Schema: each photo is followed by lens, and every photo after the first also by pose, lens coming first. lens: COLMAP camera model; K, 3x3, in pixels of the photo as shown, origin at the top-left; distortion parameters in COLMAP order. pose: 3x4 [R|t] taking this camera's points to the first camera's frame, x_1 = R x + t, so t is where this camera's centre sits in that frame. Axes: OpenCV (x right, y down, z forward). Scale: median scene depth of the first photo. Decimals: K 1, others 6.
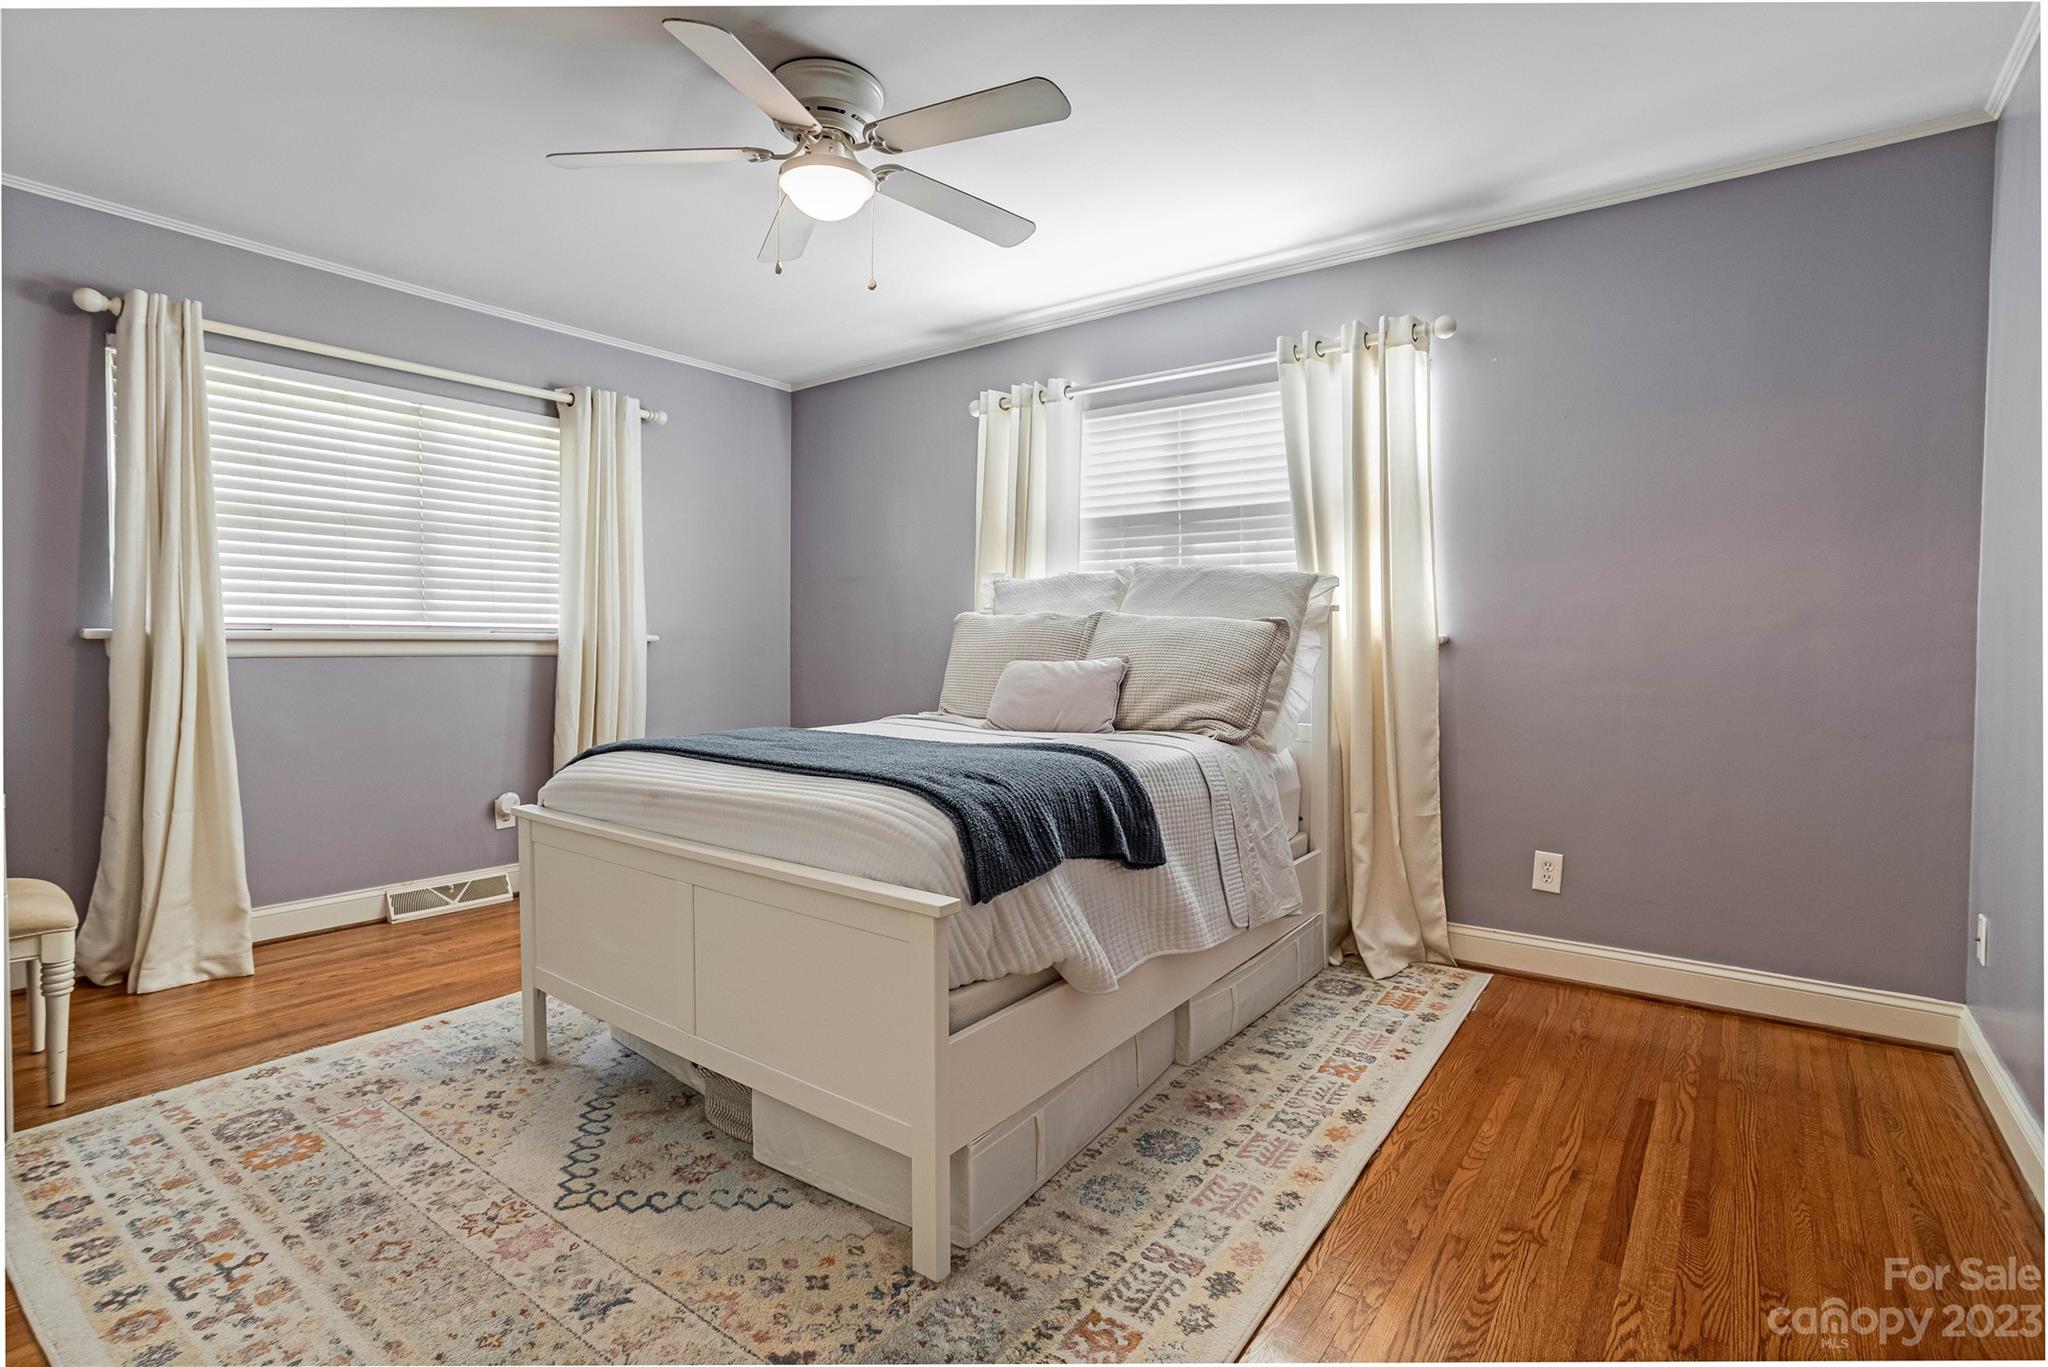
lens RADIAL K [[1002.0, 0, 1008.5], [0, 1002.0, 686.5], [0, 0, 1]] dist [-0.027485, 0.003133]
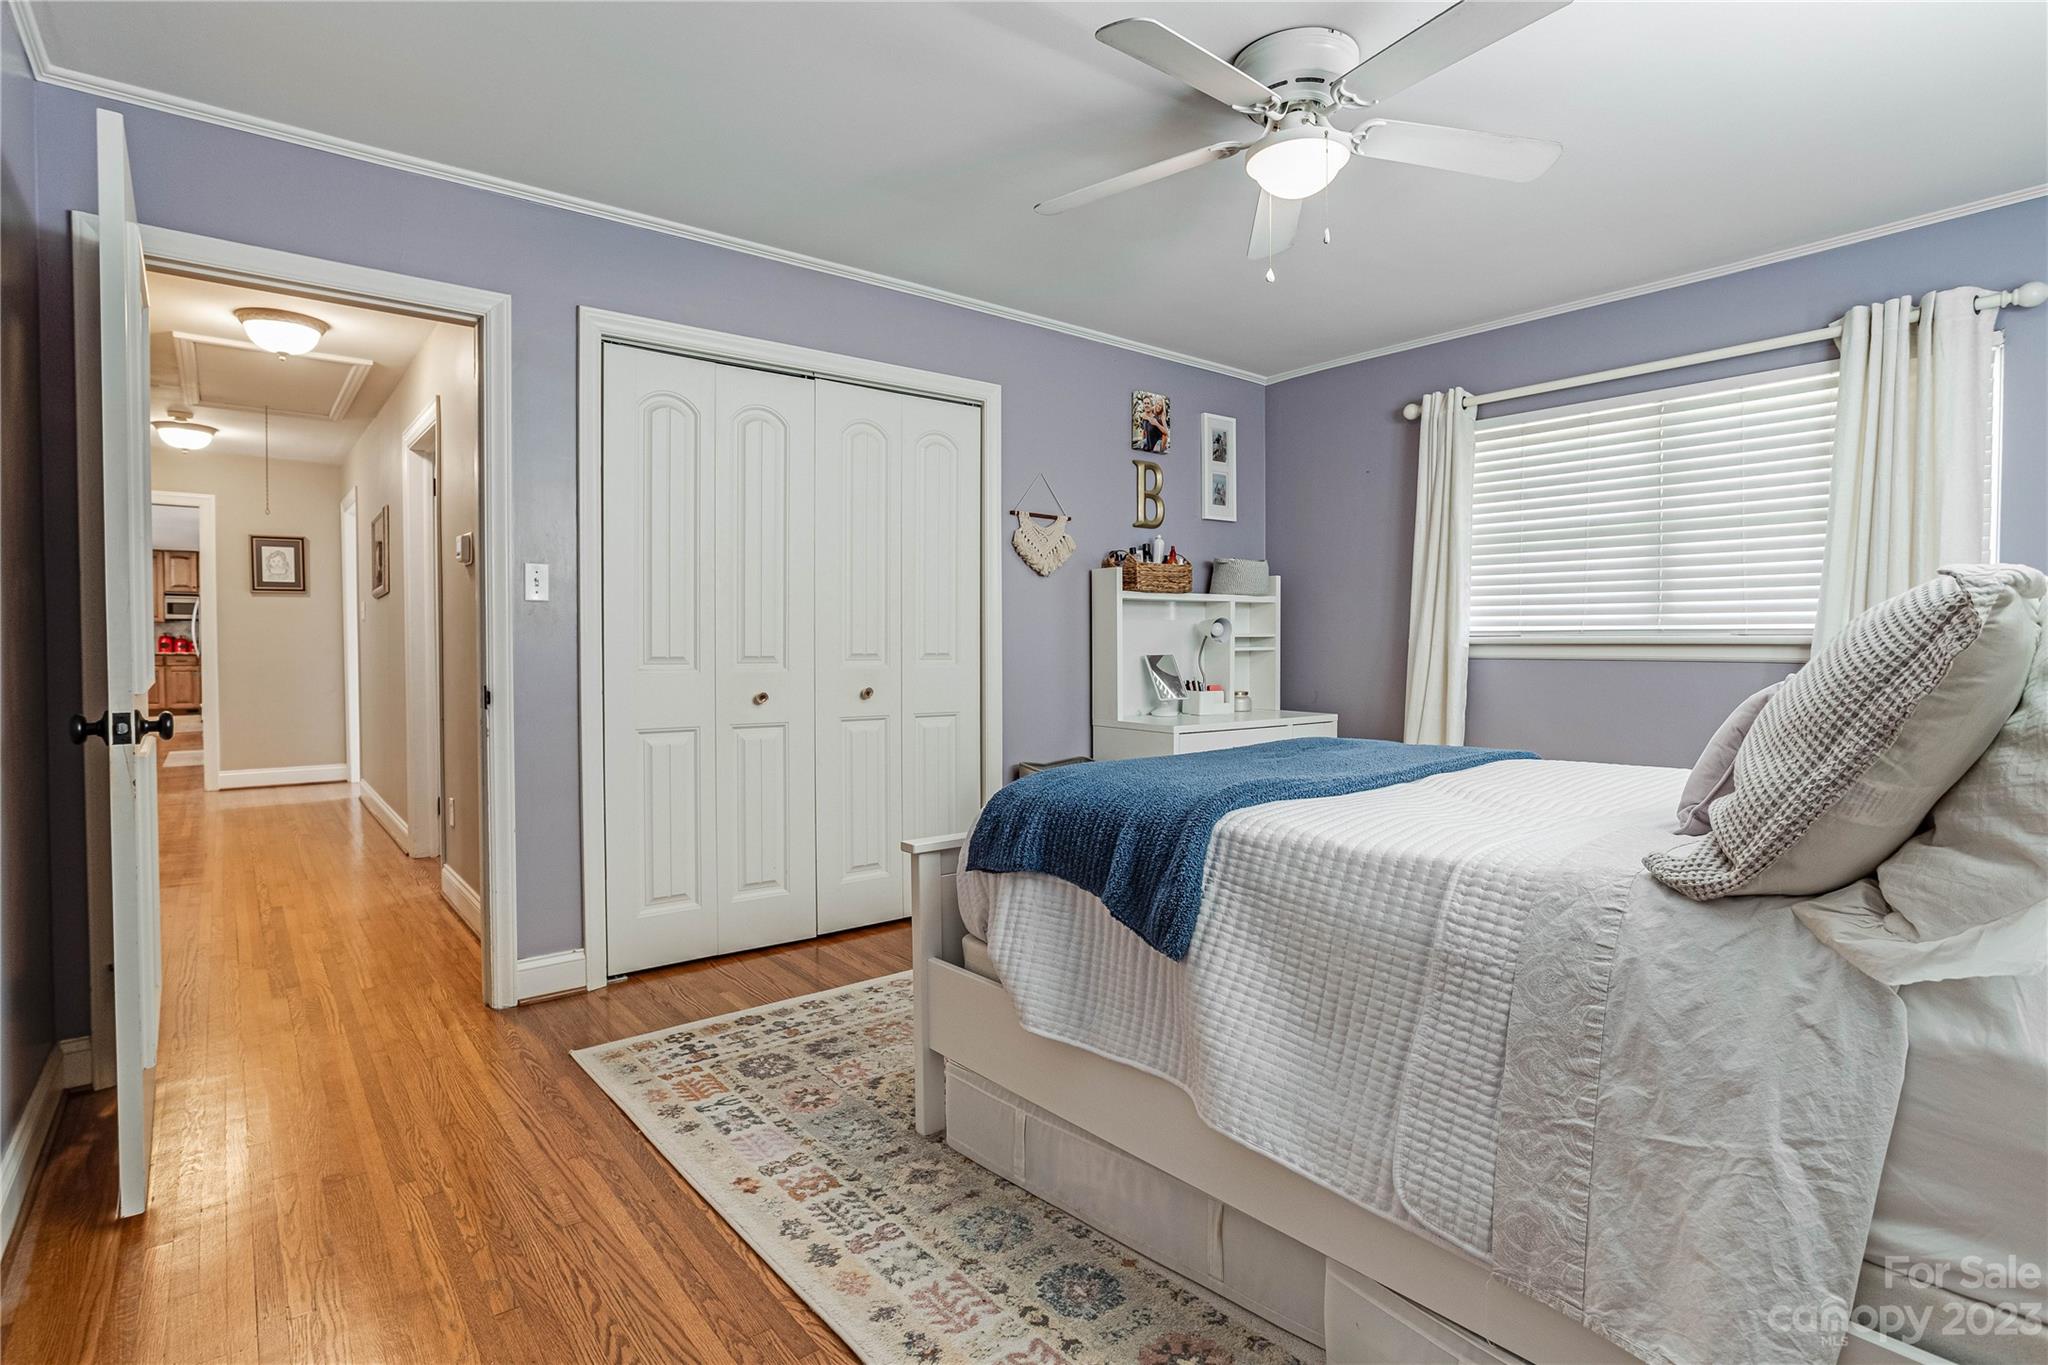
lens RADIAL K [[1029.3, 0, 1009.3], [0, 1029.3, 678.8], [0, 0, 1]] dist [-0.018820, 0.002390]
pose [[-0.265183, 0.028606, -0.963774, 0.916442], [-0.040474, 0.998348, 0.040769, -0.047930], [0.963348, 0.049819, -0.263588, 1.108910]]
